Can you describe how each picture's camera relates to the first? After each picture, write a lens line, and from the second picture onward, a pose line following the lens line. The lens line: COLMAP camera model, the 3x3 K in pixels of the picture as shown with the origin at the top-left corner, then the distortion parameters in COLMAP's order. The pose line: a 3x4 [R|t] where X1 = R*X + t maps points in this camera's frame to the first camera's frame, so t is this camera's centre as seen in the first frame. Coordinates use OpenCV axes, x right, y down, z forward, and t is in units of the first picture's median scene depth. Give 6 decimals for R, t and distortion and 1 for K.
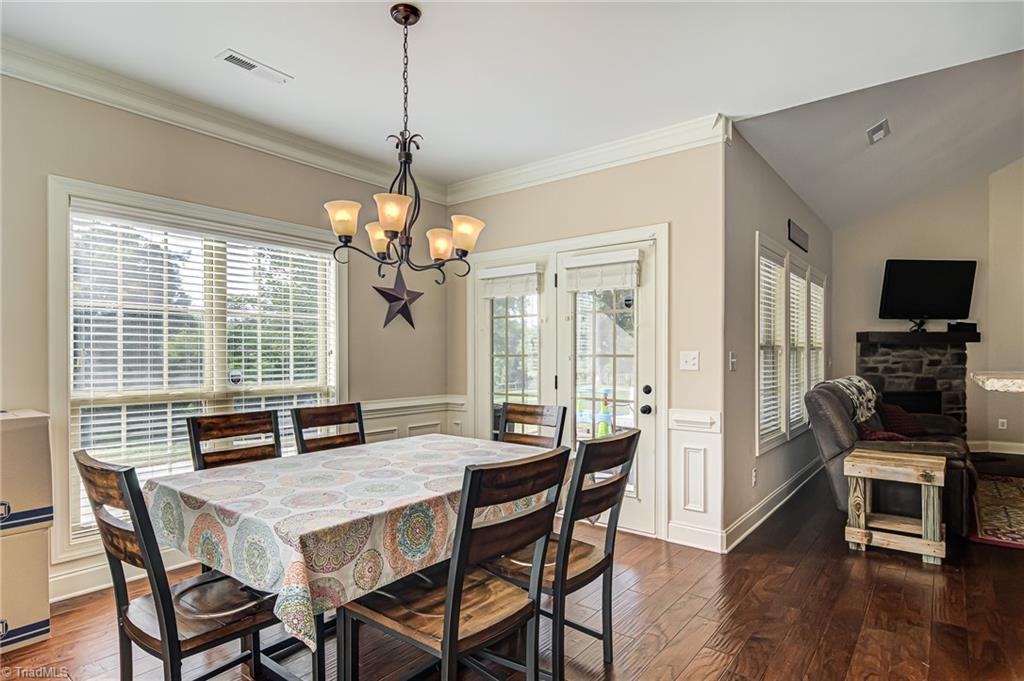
lens RADIAL K [[552.0, 0, 518.7], [0, 552.0, 354.7], [0, 0, 1]] dist [0.005022, -0.005217]
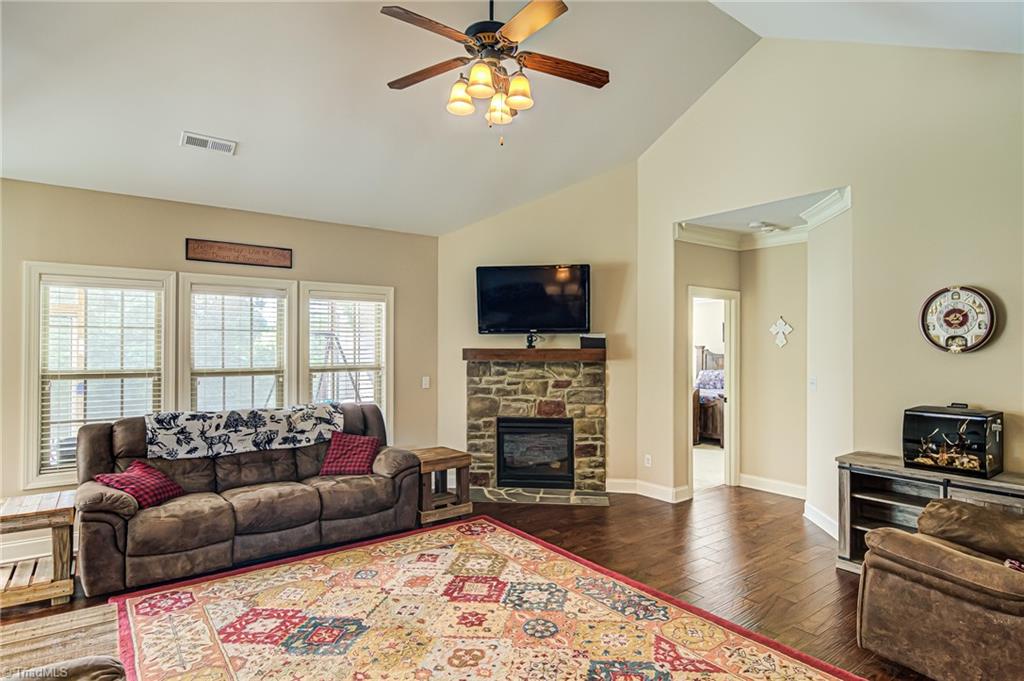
lens RADIAL K [[552.0, 0, 509.7], [0, 552.0, 343.3], [0, 0, 1]] dist [0.005022, -0.005217]
pose [[0.967318, -0.001329, -0.253562, 0.901636], [-0.001324, 0.999946, -0.010290, -0.040068], [0.253562, 0.010290, 0.967264, 0.159325]]
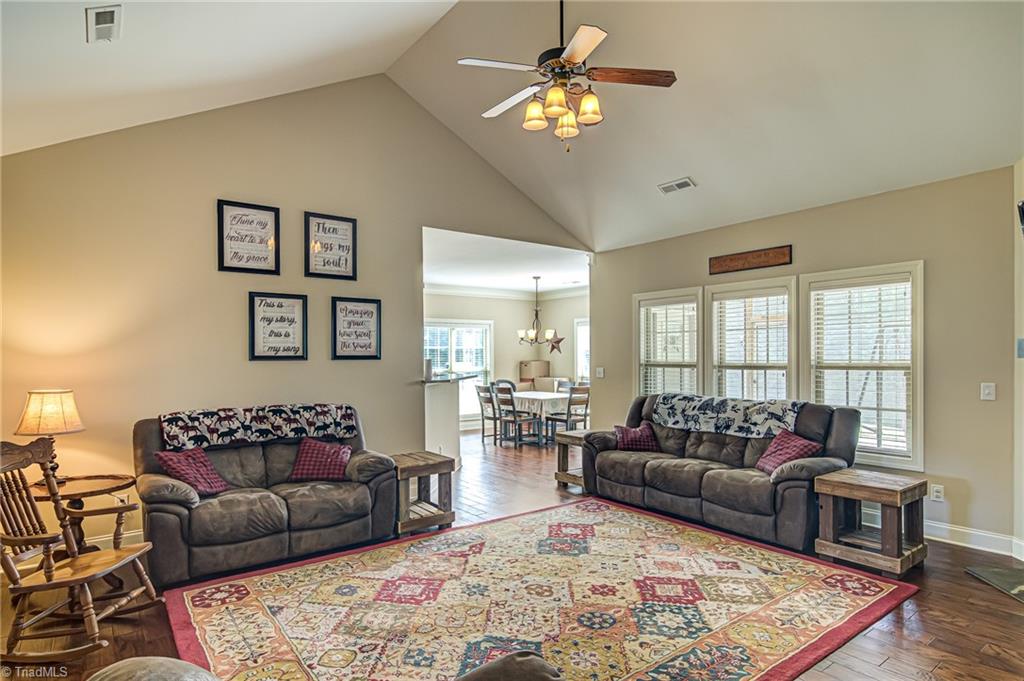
lens RADIAL K [[552.0, 0, 511.4], [0, 552.0, 356.6], [0, 0, 1]] dist [0.005022, -0.005217]
pose [[-0.252994, 0.003441, -0.967462, 1.248127], [0.003803, 0.999989, 0.002563, -0.026820], [0.967460, -0.003031, -0.253004, 0.635652]]
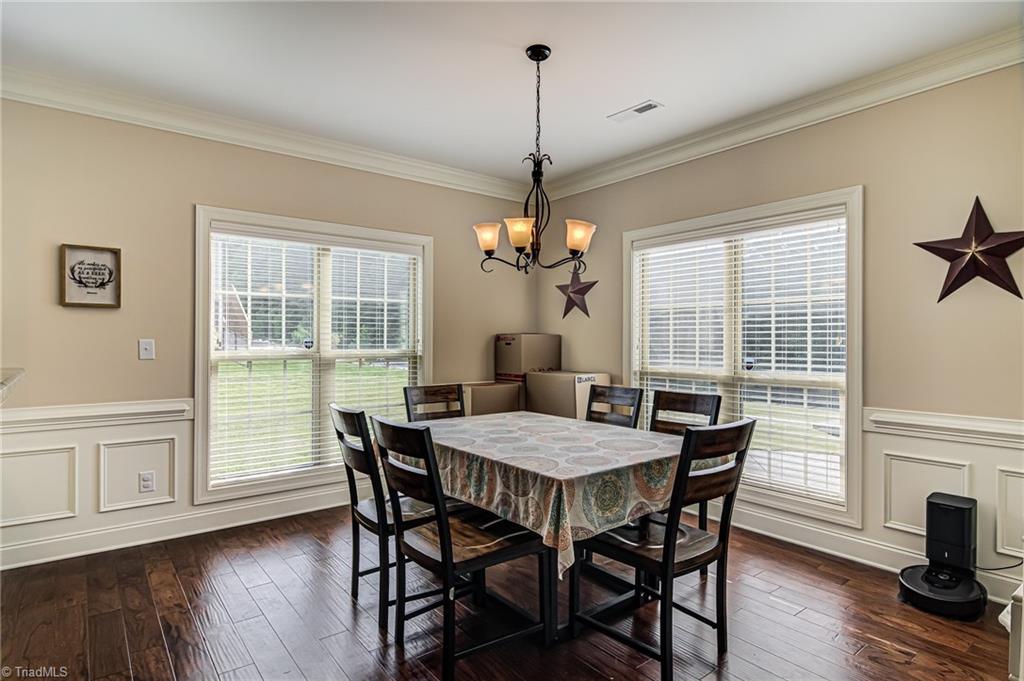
lens RADIAL K [[552.0, 0, 518.5], [0, 552.0, 341.1], [0, 0, 1]] dist [0.005022, -0.005217]
pose [[-0.224951, -0.002314, -0.974367, 0.327085], [-0.006173, 0.999980, -0.000950, 0.000645], [0.974350, 0.005801, -0.224961, 0.433334]]
